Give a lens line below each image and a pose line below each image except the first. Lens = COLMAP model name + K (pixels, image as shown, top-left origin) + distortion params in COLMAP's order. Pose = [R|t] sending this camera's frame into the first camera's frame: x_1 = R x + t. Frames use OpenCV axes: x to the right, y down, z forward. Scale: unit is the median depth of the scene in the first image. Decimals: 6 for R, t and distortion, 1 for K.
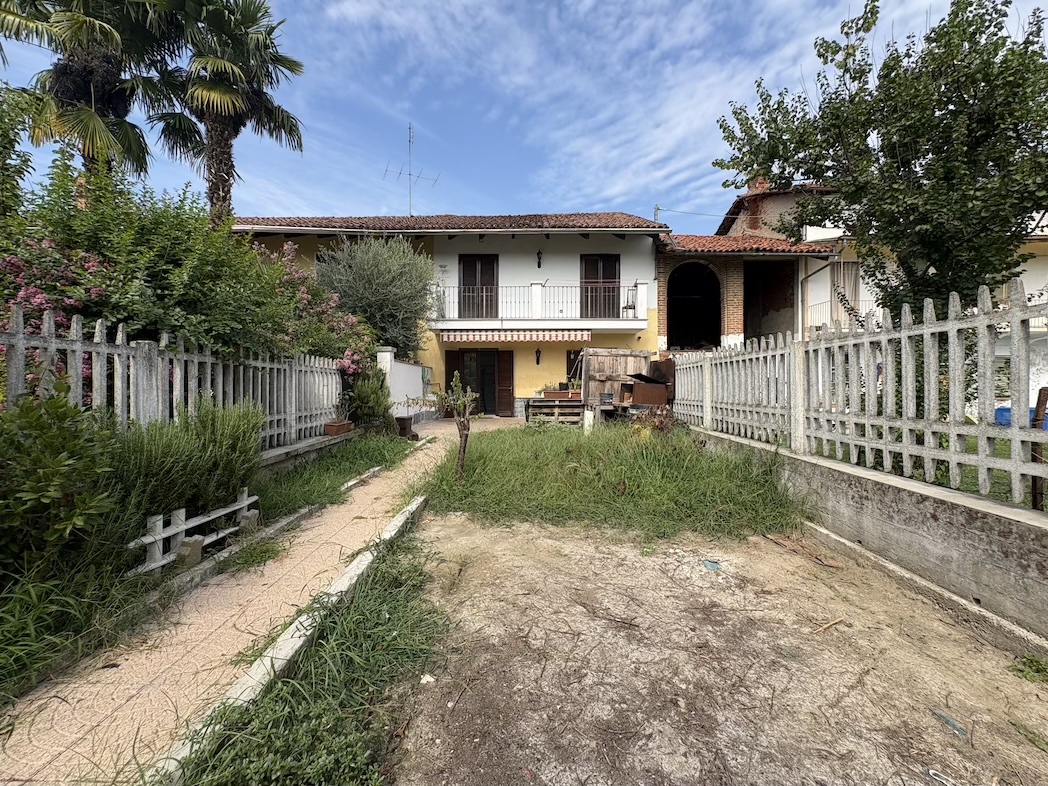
lens RADIAL K [[417.4, 0, 523.6], [0, 417.4, 386.3], [0, 0, 1]] dist [0.000608, -0.000666]
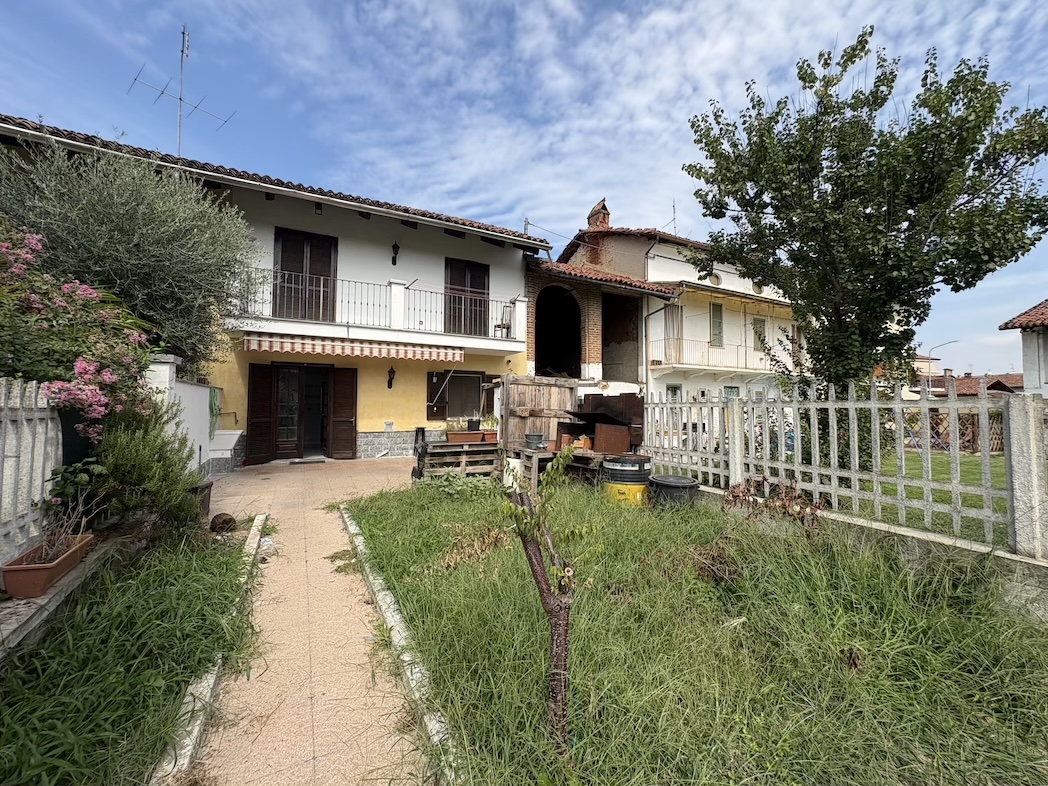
lens RADIAL K [[417.4, 0, 522.7], [0, 417.4, 390.1], [0, 0, 1]] dist [0.000608, -0.000666]
pose [[0.883278, 0.025675, 0.468146, -0.109640], [-0.008794, 0.999231, -0.038210, -0.021231], [-0.468767, 0.029633, 0.882825, 0.203973]]
